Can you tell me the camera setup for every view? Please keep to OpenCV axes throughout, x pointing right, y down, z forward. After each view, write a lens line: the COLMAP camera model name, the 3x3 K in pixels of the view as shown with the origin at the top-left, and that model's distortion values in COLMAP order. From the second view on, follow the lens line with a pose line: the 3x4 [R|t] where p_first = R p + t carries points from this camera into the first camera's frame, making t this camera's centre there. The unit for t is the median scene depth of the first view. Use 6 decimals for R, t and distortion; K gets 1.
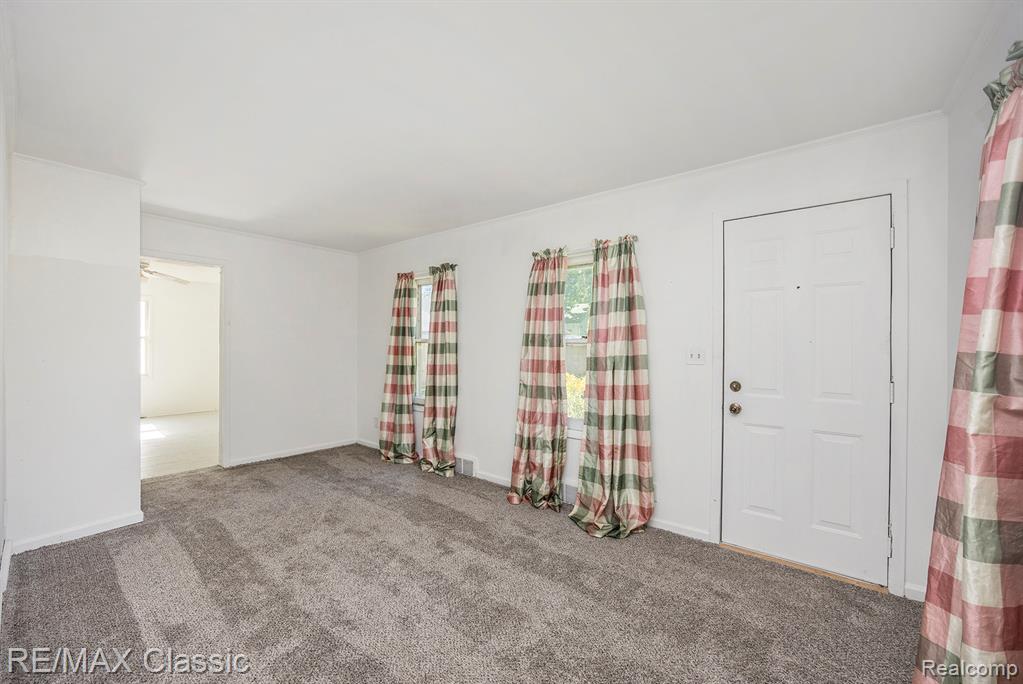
lens RADIAL K [[416.2, 0, 506.3], [0, 416.2, 354.9], [0, 0, 1]] dist [-0.000125, 0.000130]
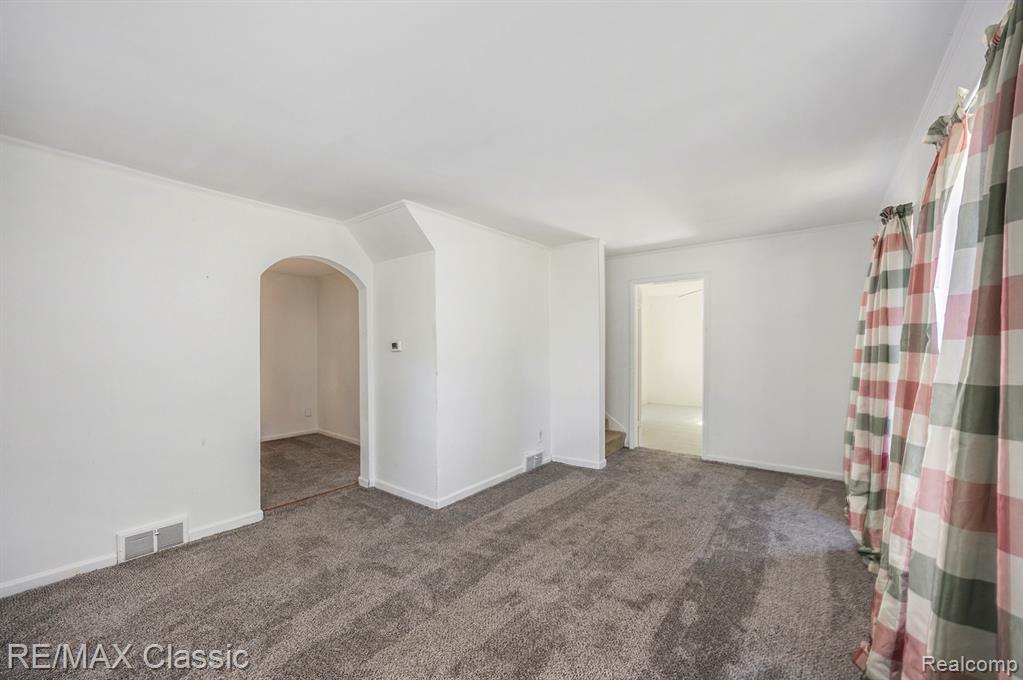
lens RADIAL K [[416.2, 0, 506.3], [0, 416.2, 352.9], [0, 0, 1]] dist [-0.000125, 0.000130]
pose [[-0.004460, -0.000031, -0.999990, 0.601229], [-0.003297, 0.999995, -0.000017, -0.013456], [0.999985, 0.003297, -0.004460, 0.673695]]
